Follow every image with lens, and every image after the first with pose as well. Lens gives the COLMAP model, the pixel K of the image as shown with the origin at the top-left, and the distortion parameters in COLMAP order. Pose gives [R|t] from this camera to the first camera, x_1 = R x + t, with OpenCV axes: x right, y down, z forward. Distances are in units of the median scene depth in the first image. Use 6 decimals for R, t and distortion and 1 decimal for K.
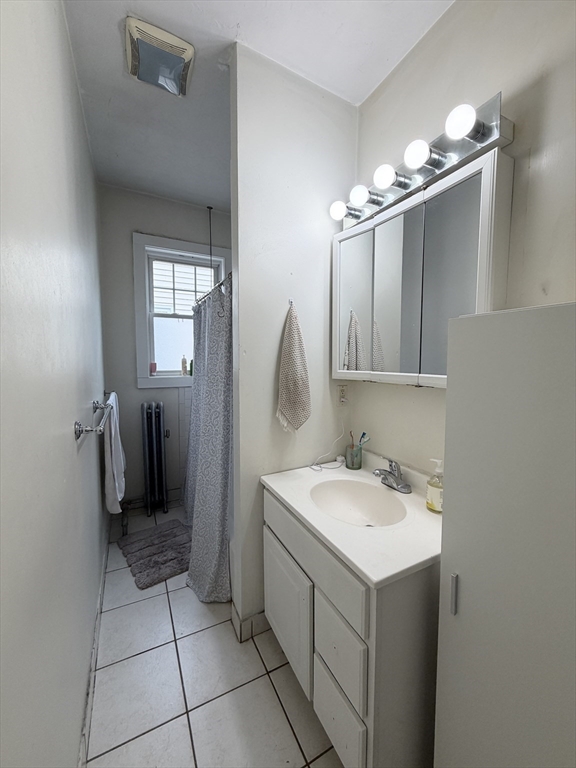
lens RADIAL K [[306.3, 0, 288.8], [0, 306.3, 384.0], [0, 0, 1]] dist [0.000897, -0.000572]
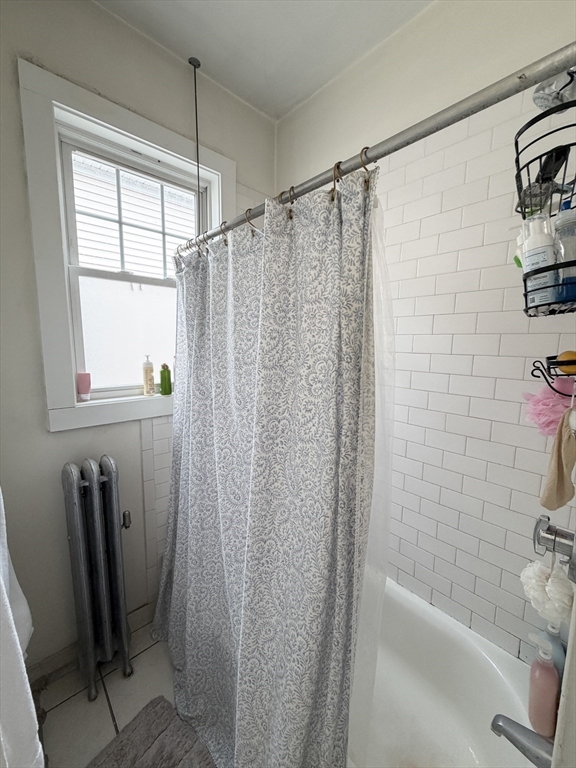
lens RADIAL K [[306.3, 0, 289.7], [0, 306.3, 380.6], [0, 0, 1]] dist [0.000897, -0.000572]
pose [[0.965533, -0.028049, 0.258765, -0.255024], [0.015626, 0.998630, 0.049940, -0.076341], [-0.259812, -0.044176, 0.964648, 0.455003]]
